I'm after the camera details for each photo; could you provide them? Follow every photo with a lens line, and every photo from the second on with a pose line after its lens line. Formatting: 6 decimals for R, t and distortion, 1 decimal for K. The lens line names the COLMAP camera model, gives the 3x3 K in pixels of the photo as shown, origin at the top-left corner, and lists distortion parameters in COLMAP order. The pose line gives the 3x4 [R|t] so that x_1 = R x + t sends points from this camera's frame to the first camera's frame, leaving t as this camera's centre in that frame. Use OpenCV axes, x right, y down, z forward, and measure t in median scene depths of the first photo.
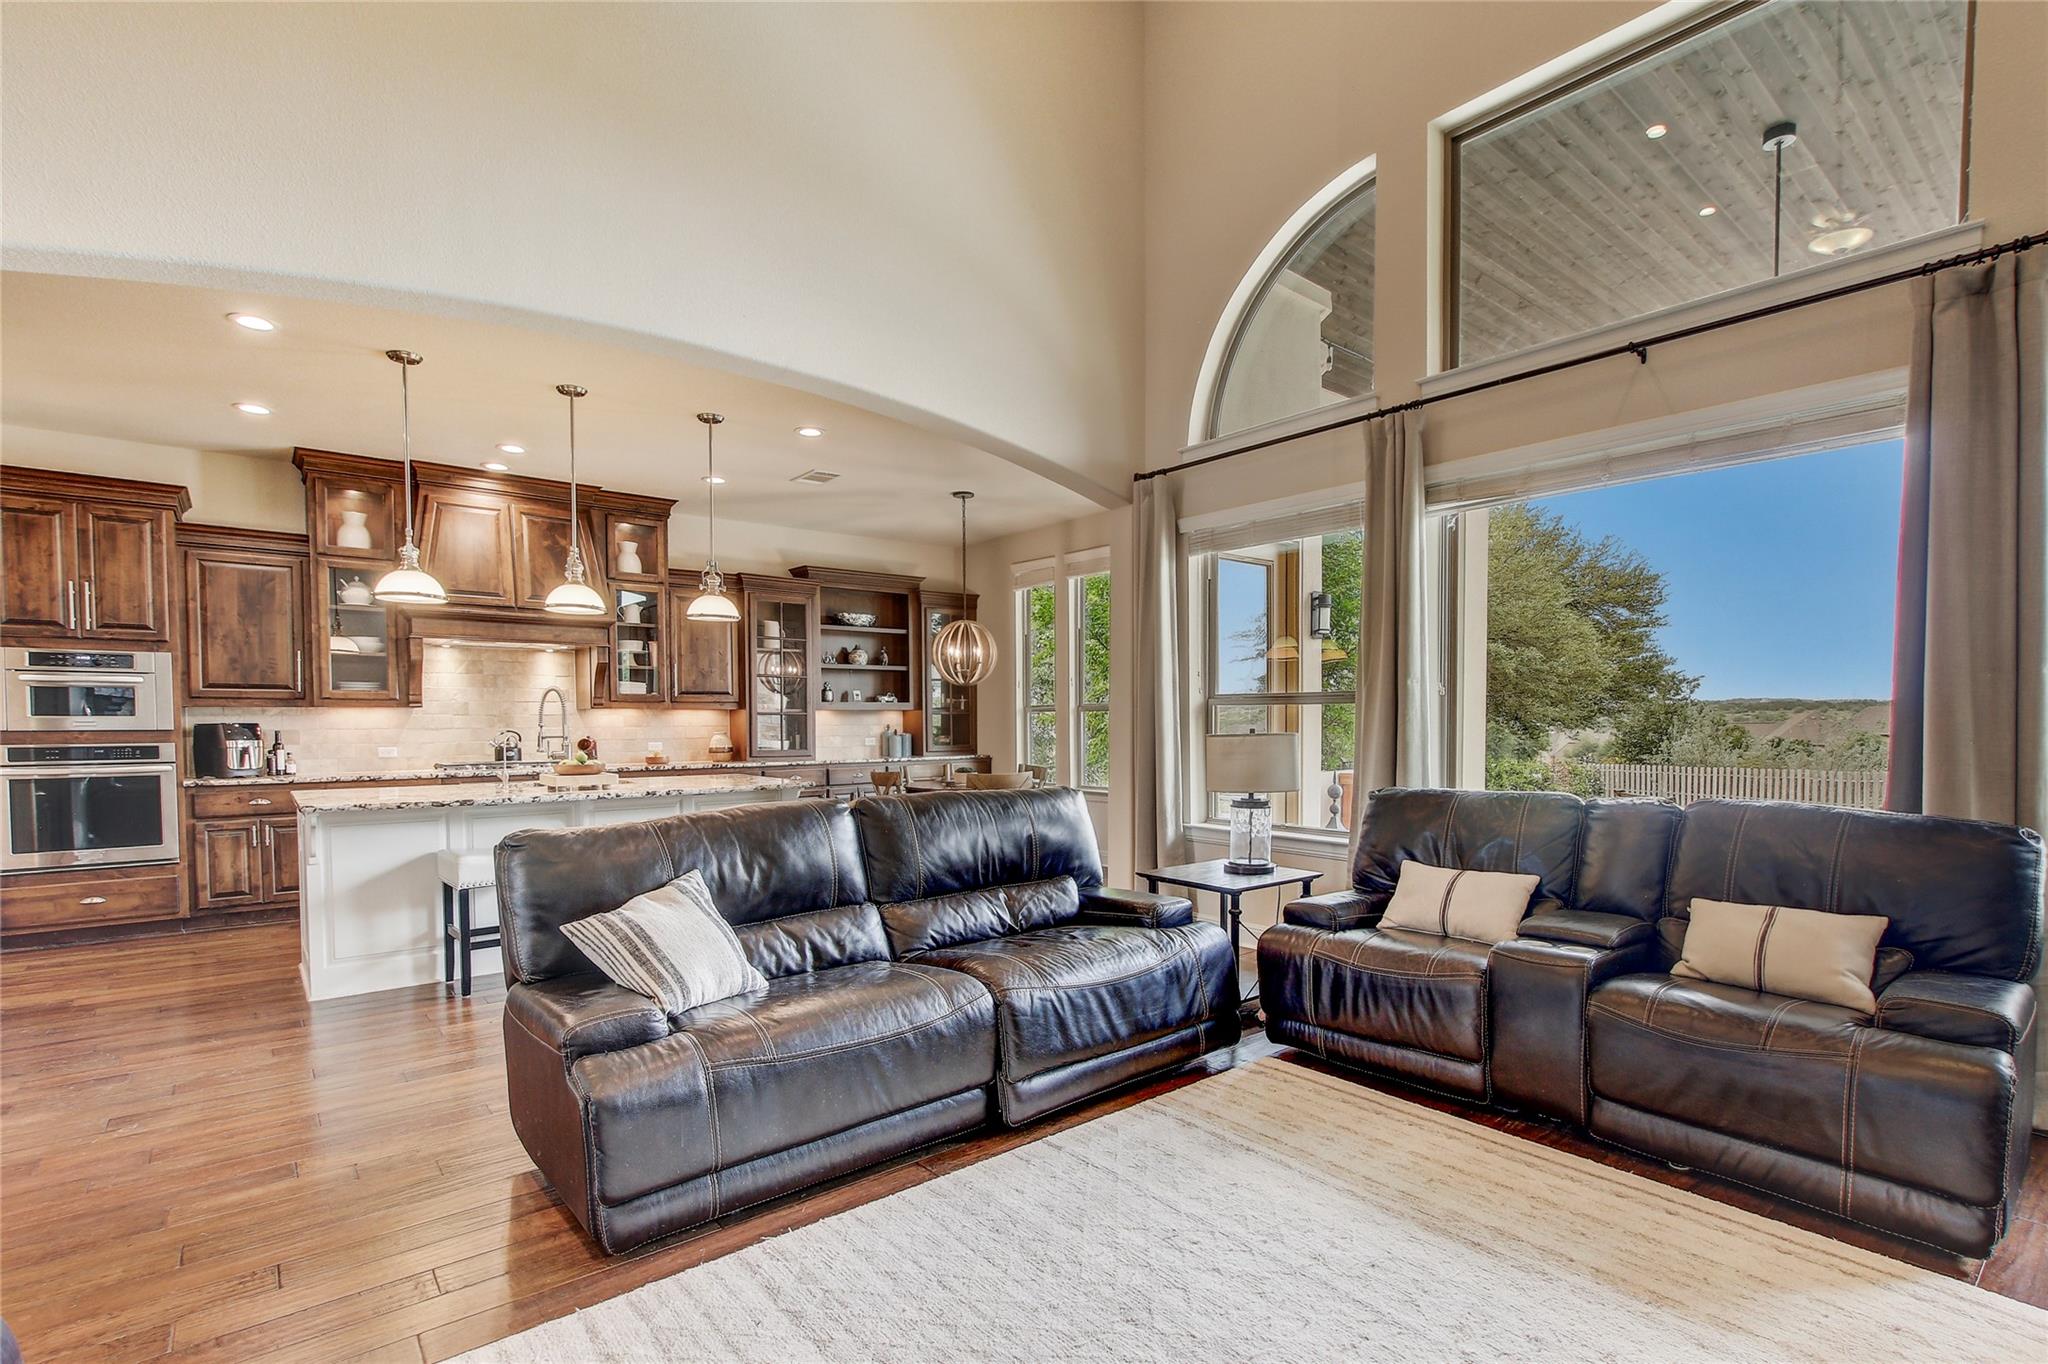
lens RADIAL K [[966.1, 0, 1025.3], [0, 966.1, 754.0], [0, 0, 1]] dist [-0.003608, -0.000315]
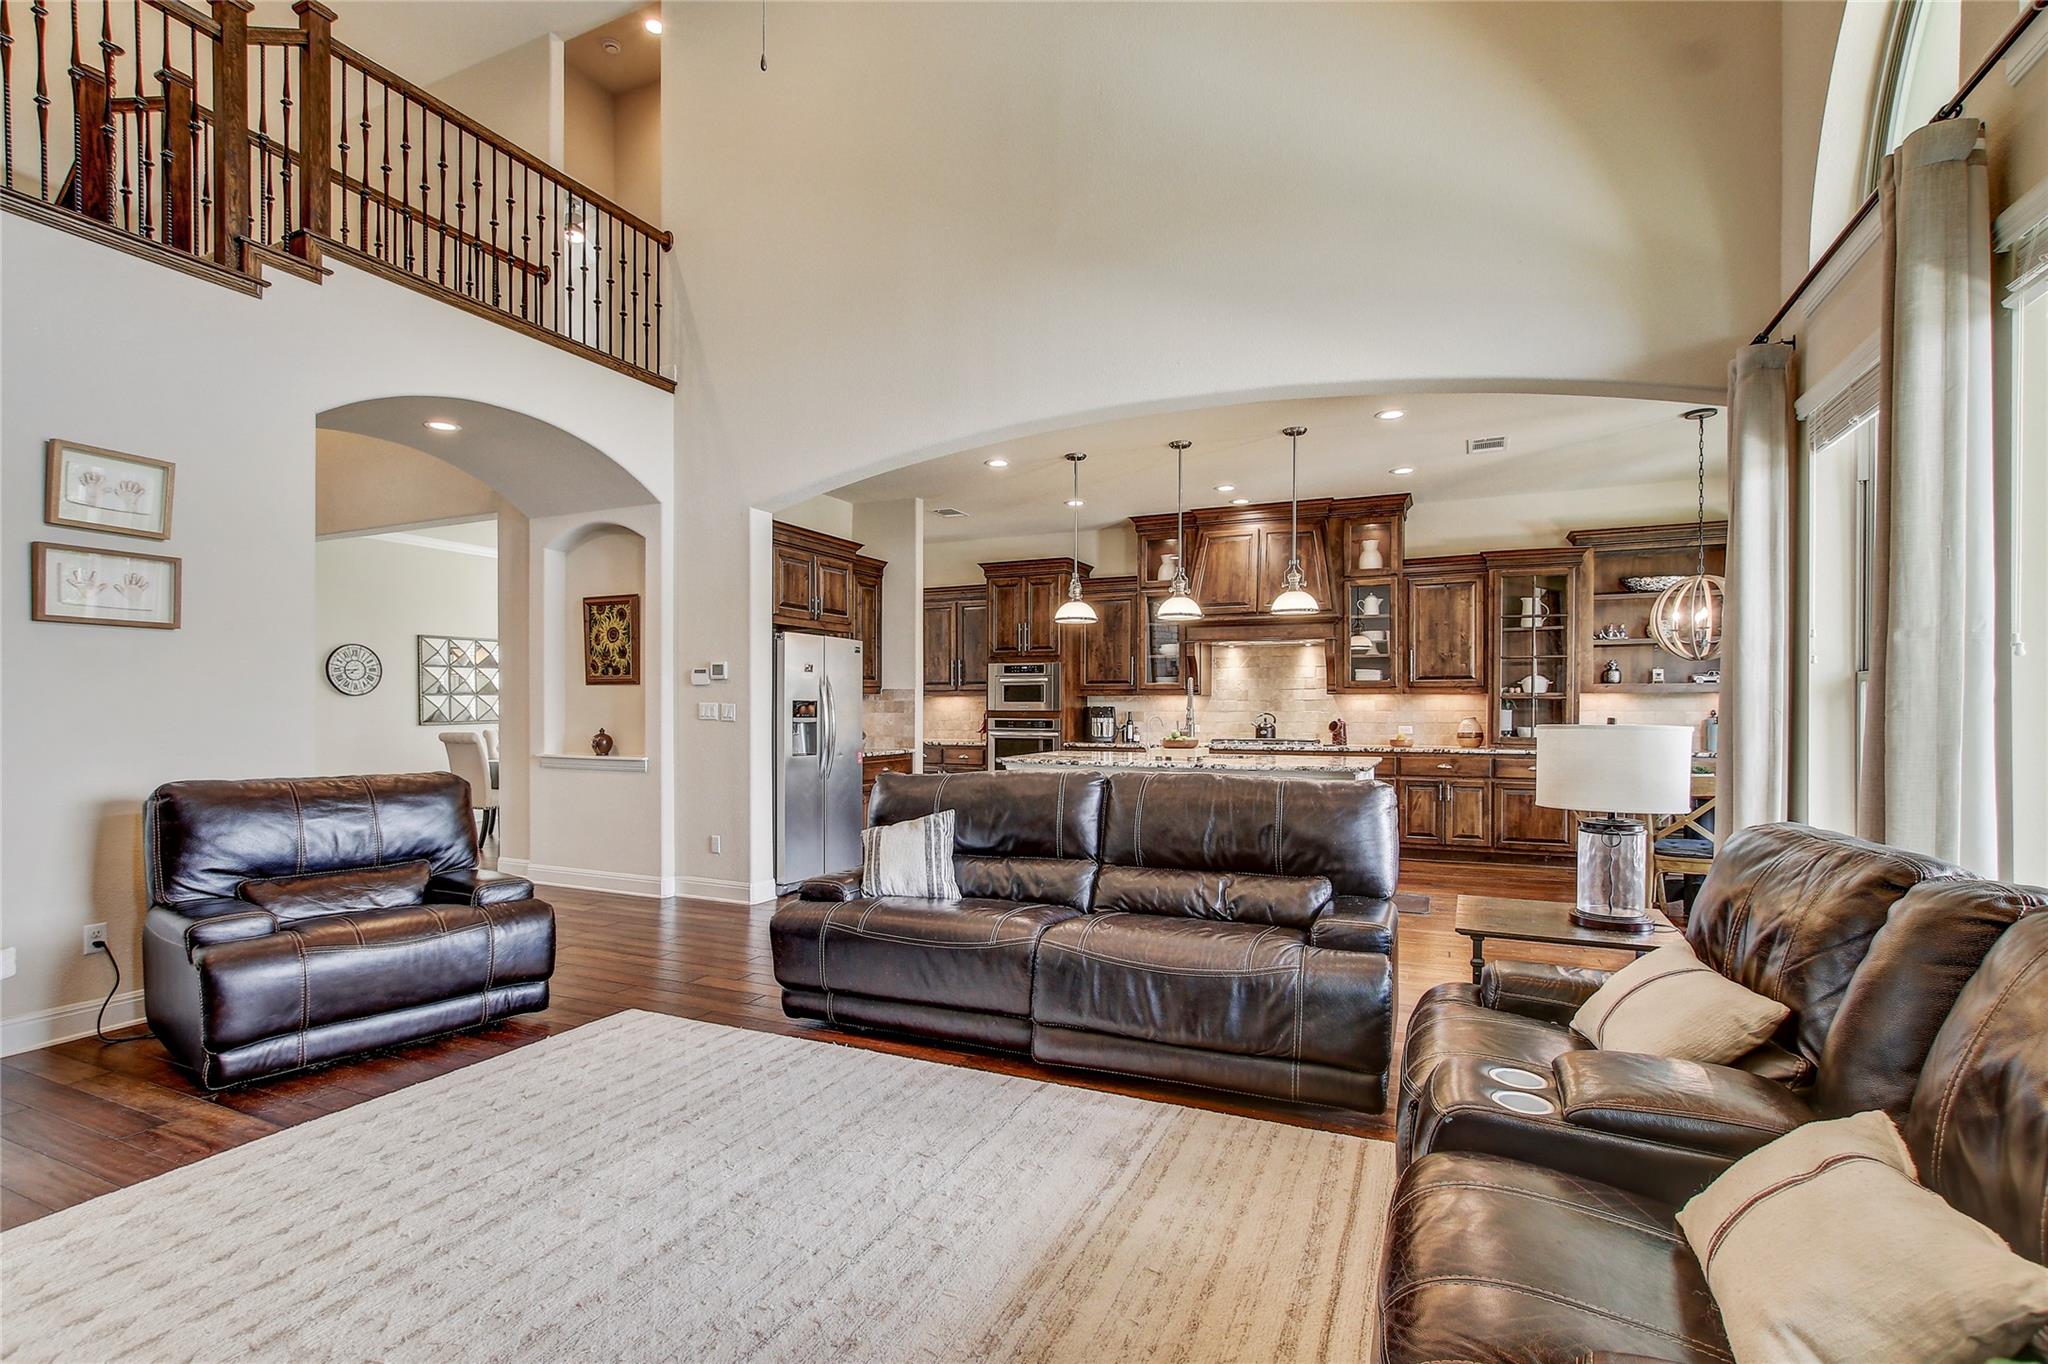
lens RADIAL K [[941.8, 0, 1025.1], [0, 941.8, 723.1], [0, 0, 1]] dist [-0.001813, -0.000094]
pose [[0.451311, 0.017921, -0.892187, 0.368942], [-0.031318, 0.999501, 0.004235, -0.006787], [0.891817, 0.026030, 0.451647, 0.183389]]
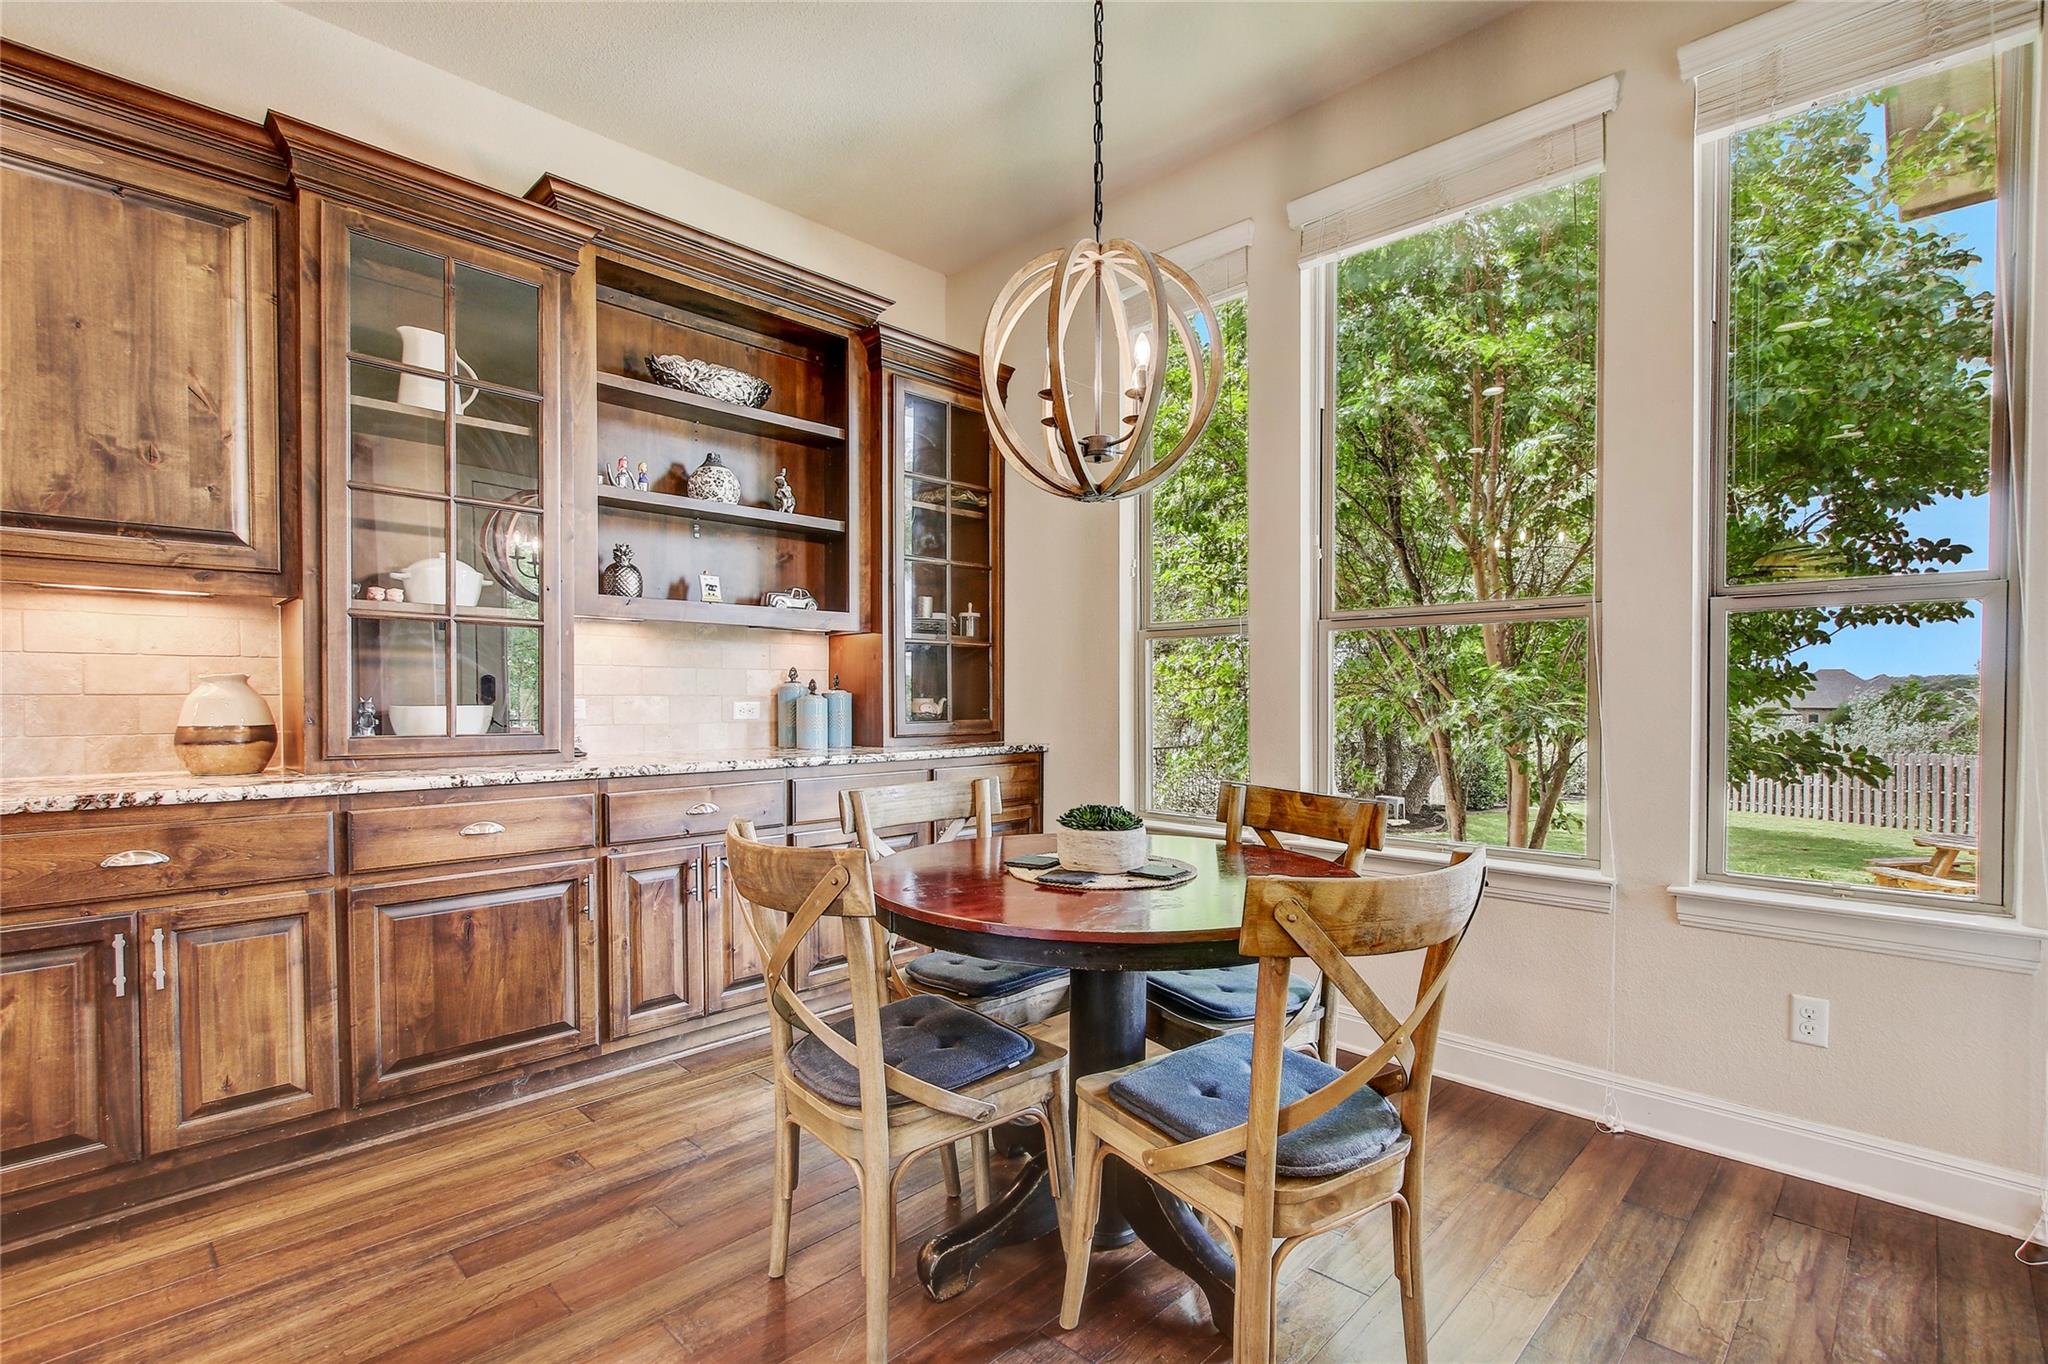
lens RADIAL K [[955.0, 0, 1033.0], [0, 955.0, 711.9], [0, 0, 1]] dist [-0.001742, 0.000729]
pose [[0.993006, 0.003652, 0.118005, -0.112949], [-0.001570, 0.999841, -0.017735, -0.006900], [-0.118051, 0.017426, 0.992855, 0.750050]]
